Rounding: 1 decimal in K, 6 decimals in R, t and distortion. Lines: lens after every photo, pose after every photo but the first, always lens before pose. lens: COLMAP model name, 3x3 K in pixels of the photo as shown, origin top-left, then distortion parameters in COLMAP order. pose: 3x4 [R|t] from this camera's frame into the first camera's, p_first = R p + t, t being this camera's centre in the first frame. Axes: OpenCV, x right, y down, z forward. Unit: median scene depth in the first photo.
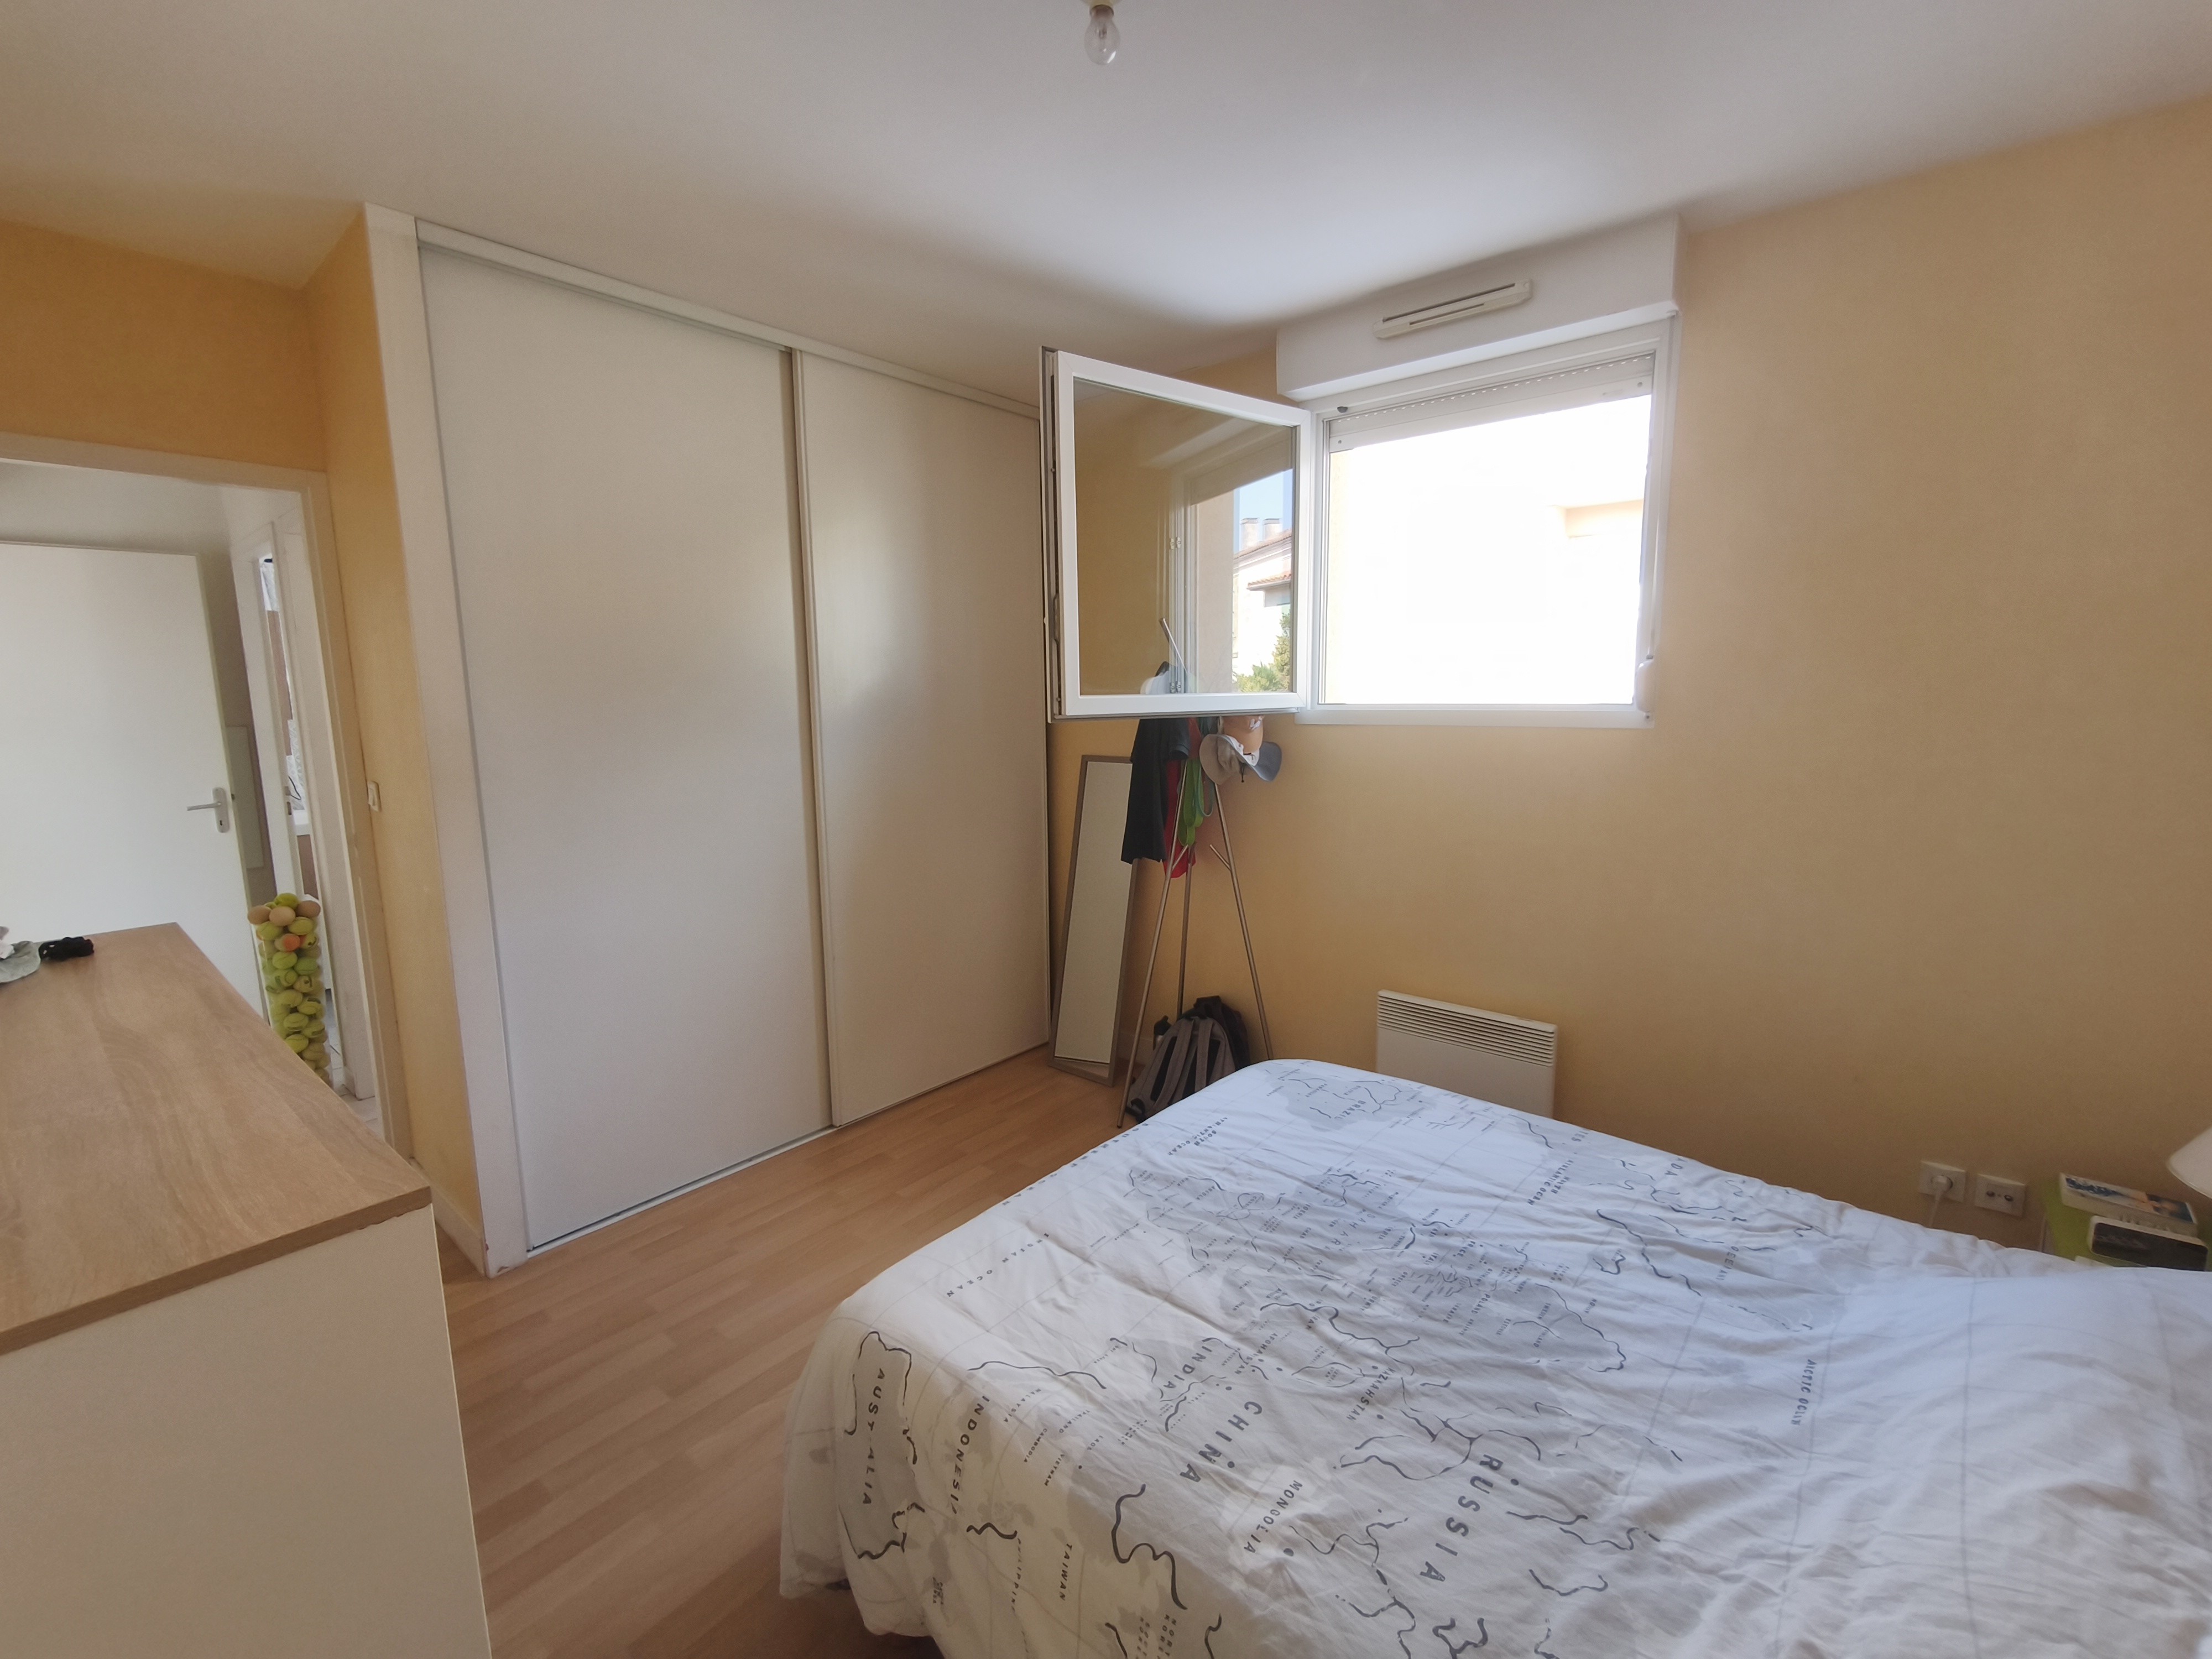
lens RADIAL K [[949.2, 0, 1115.0], [0, 949.2, 821.4], [0, 0, 1]] dist [0.003707, 0.000212]
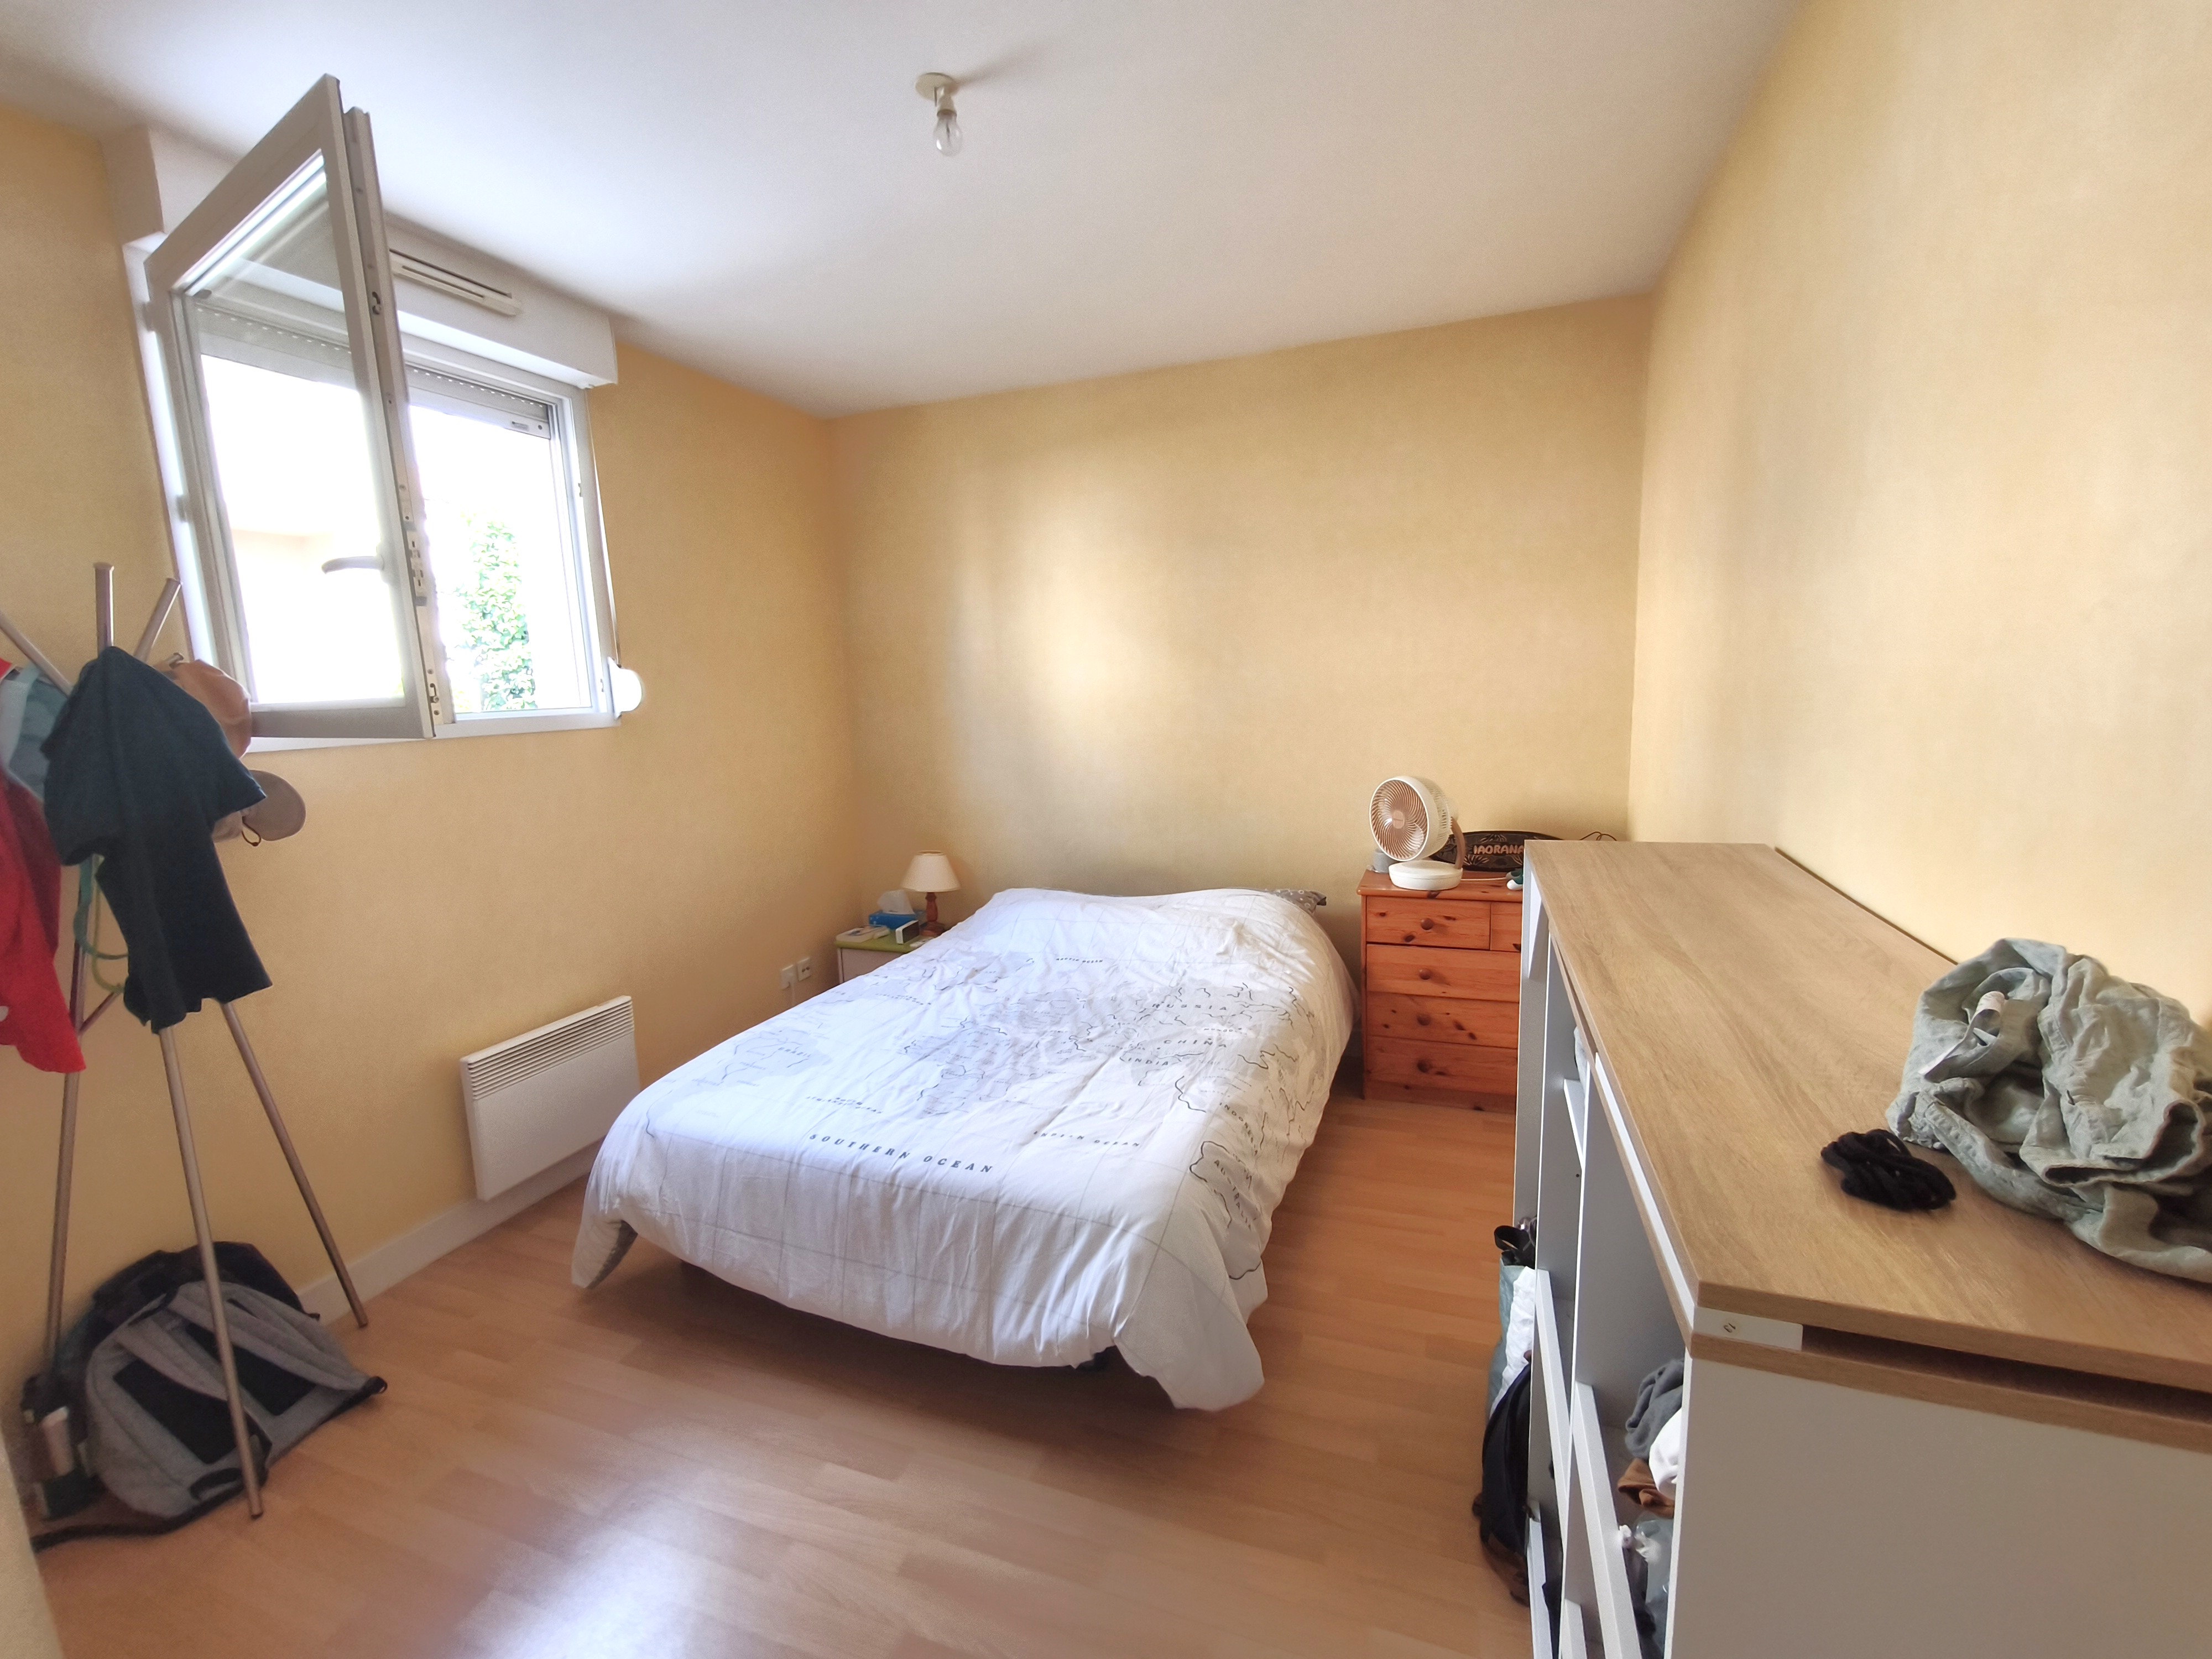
lens RADIAL K [[949.2, 0, 1112.1], [0, 949.2, 831.0], [0, 0, 1]] dist [0.003707, 0.000212]
pose [[-0.344816, -0.120255, 0.930936, -1.209970], [0.172257, 0.966811, 0.188692, -0.134406], [-0.922729, 0.225424, -0.312657, 1.260832]]
